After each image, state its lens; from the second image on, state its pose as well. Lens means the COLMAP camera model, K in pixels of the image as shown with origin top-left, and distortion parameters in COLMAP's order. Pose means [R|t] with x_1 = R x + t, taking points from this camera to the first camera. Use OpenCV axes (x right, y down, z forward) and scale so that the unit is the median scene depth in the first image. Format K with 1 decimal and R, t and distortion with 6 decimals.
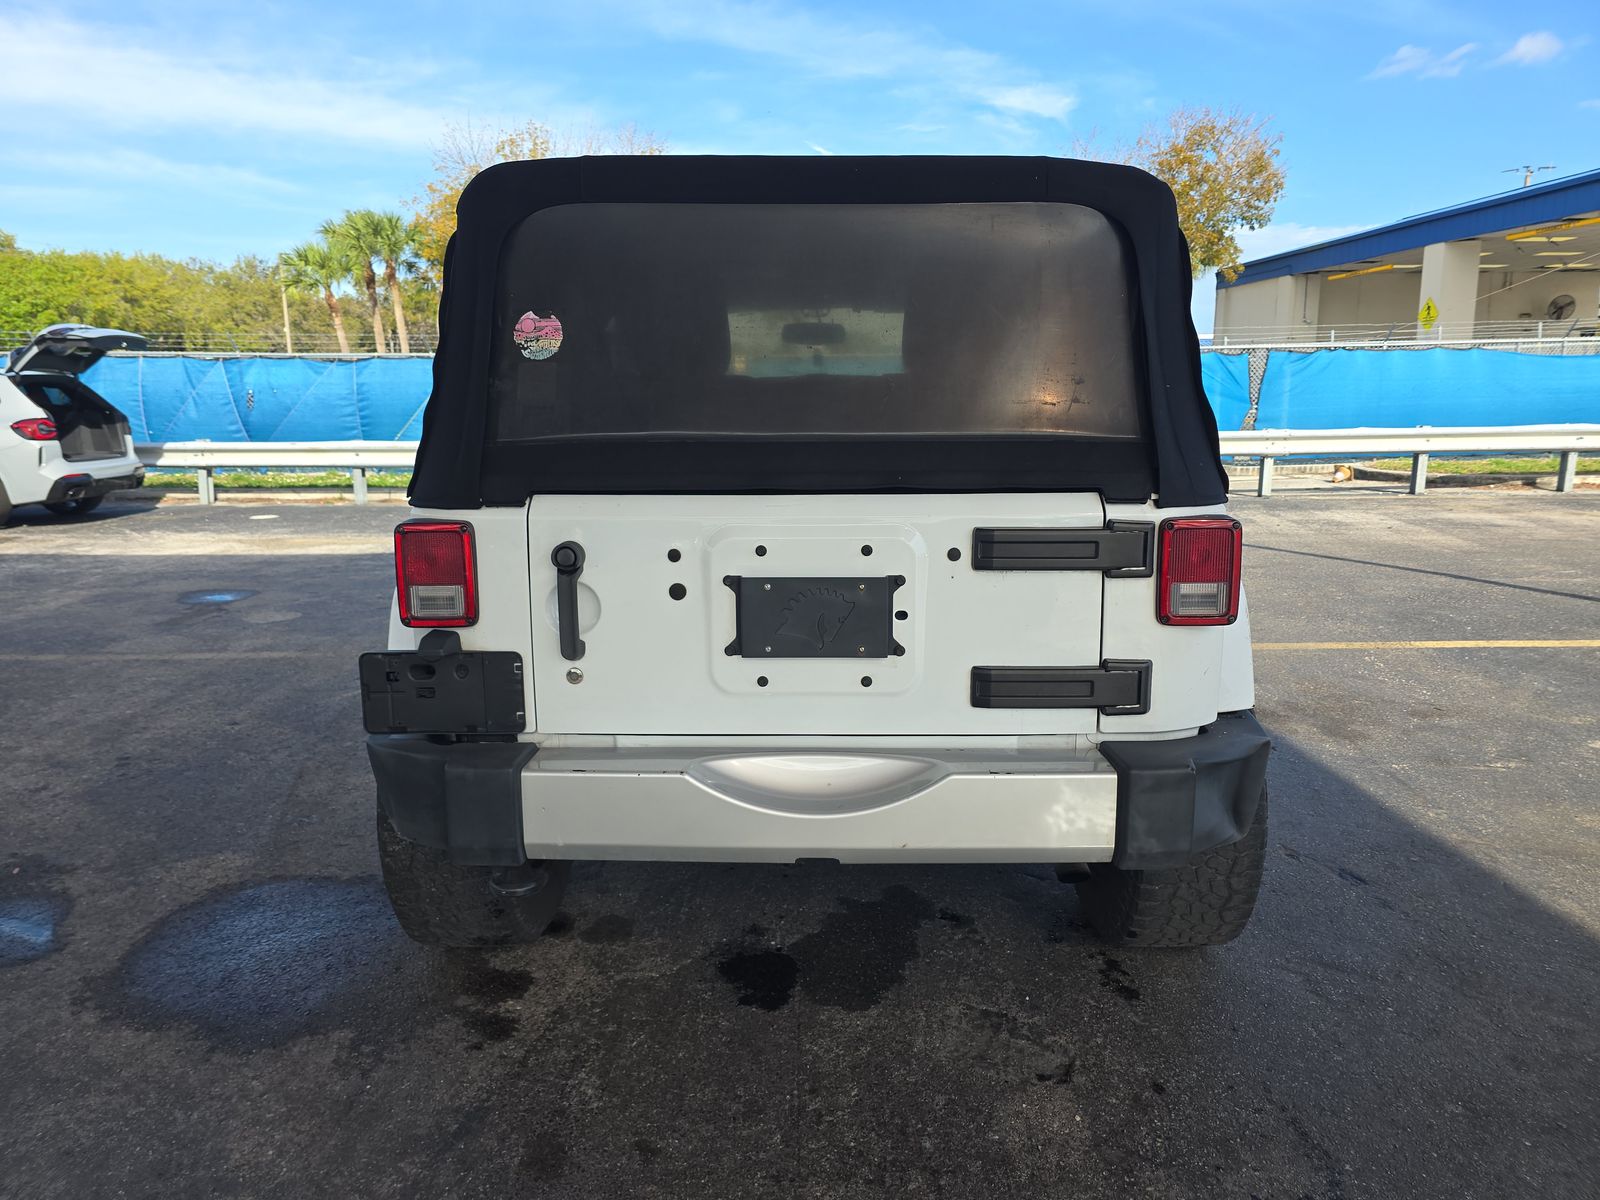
lens RADIAL K [[1069.3, 0, 800.0], [0, 1069.3, 600.0], [0, 0, 1]] dist [0.041201, -0.041820]
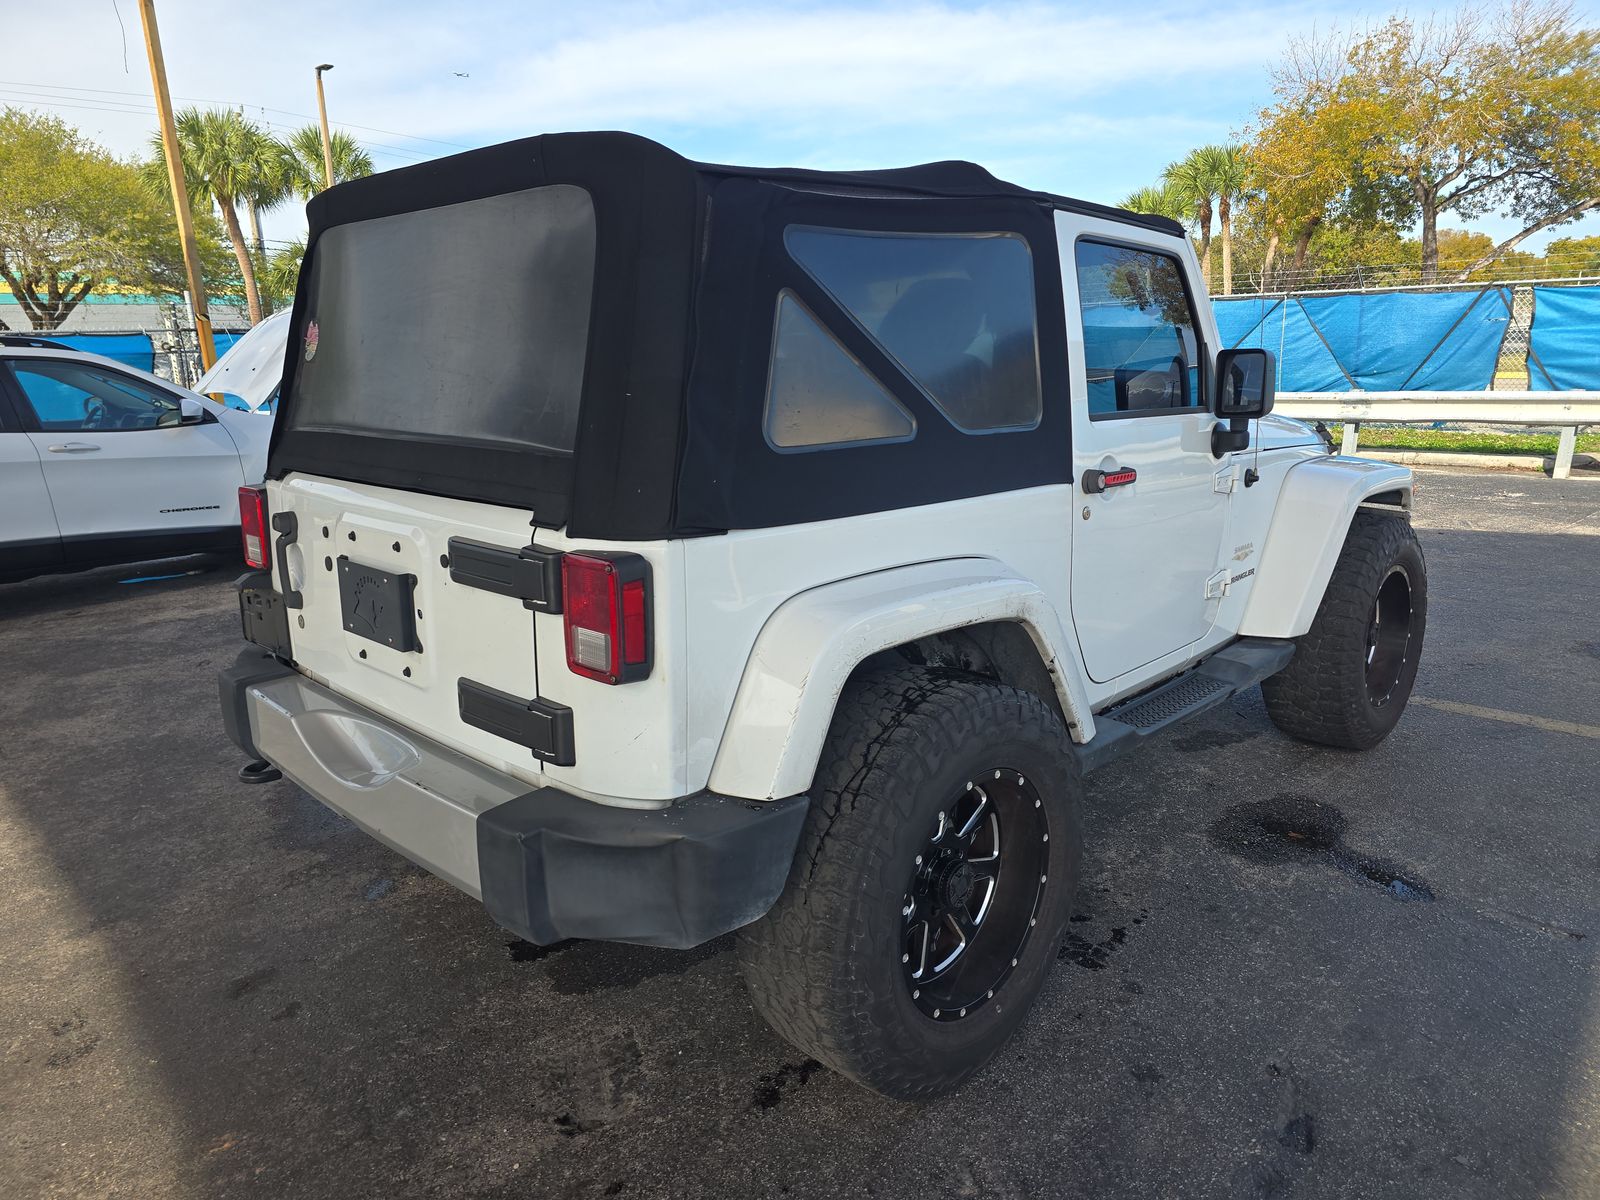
lens RADIAL K [[1069.3, 0, 800.0], [0, 1069.3, 600.0], [0, 0, 1]] dist [0.041201, -0.041820]
pose [[0.724161, 0.143252, -0.674589, 1.010594], [-0.106038, 0.989685, 0.096334, -0.132296], [0.681430, 0.001771, 0.731881, 0.472568]]
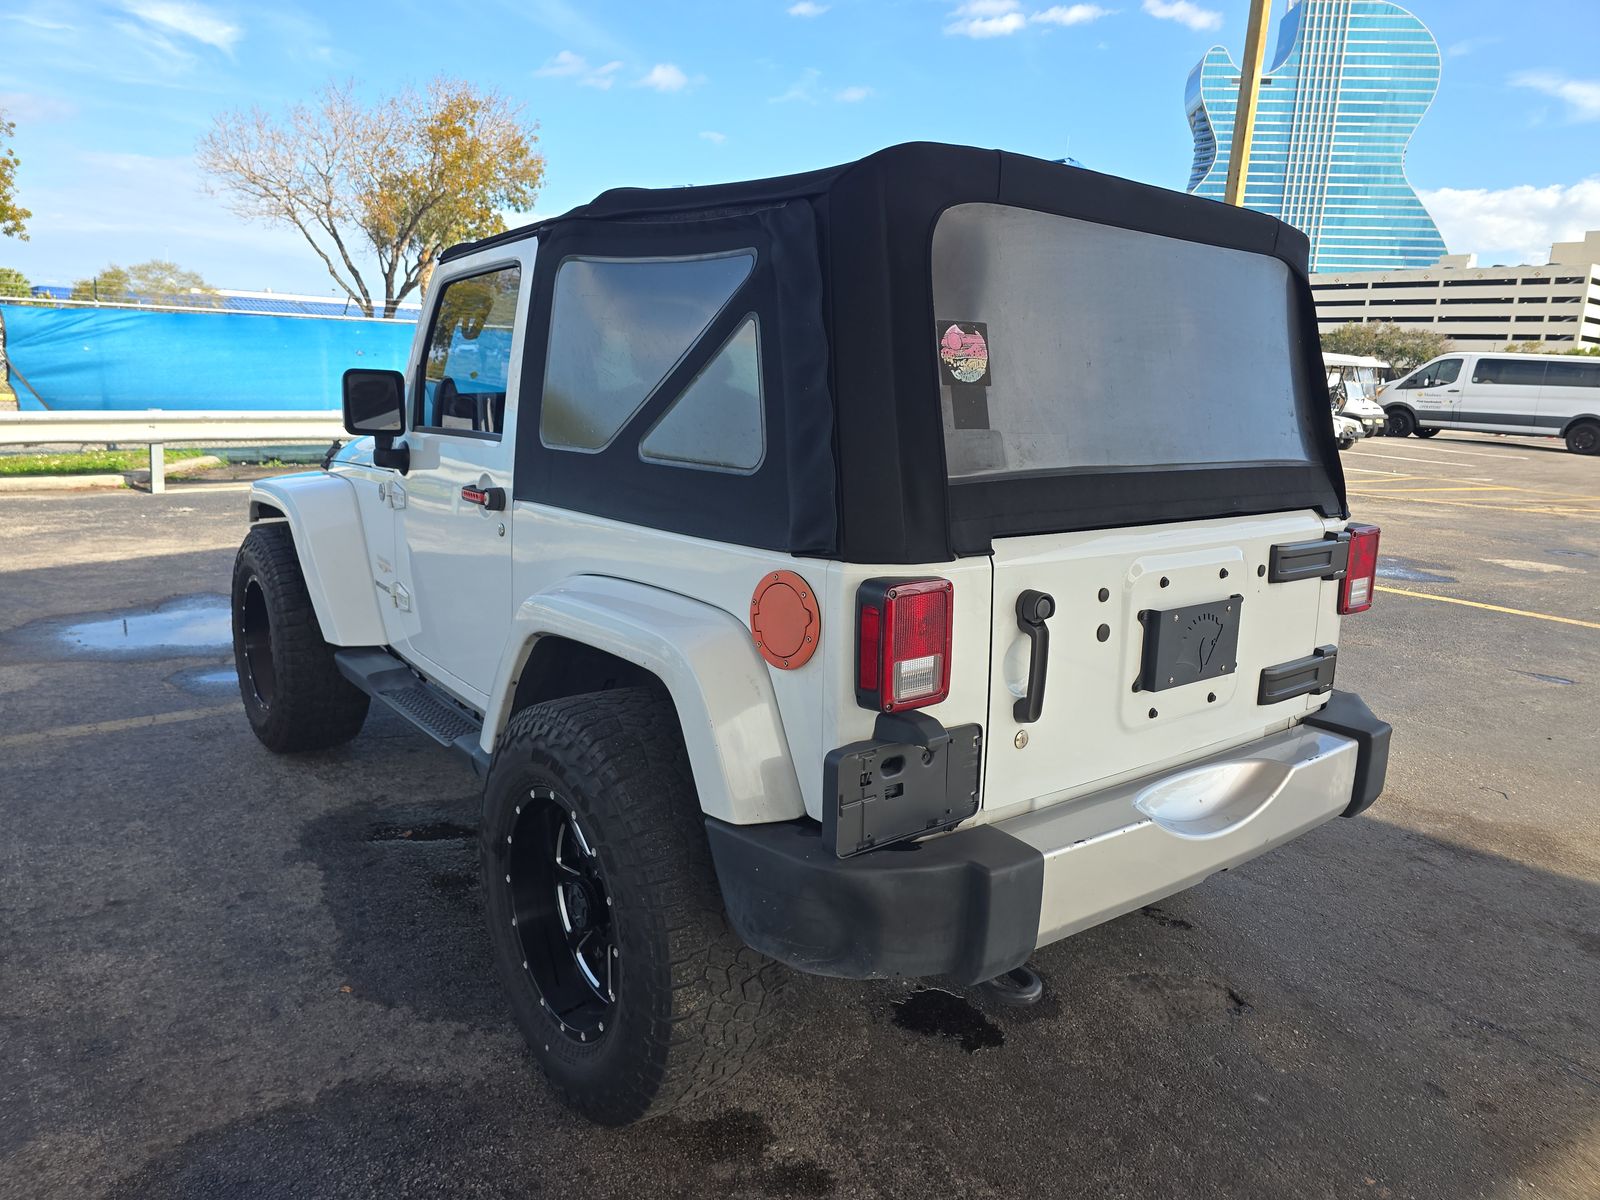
lens RADIAL K [[1100.6, 0, 739.0], [0, 1100.6, 596.8], [0, 0, 1]] dist [0.039929, -0.047419]
pose [[0.775625, -0.091813, 0.624480, -0.947624], [0.078336, 0.995717, 0.049097, -0.109816], [-0.626314, 0.010839, 0.779496, 0.425396]]
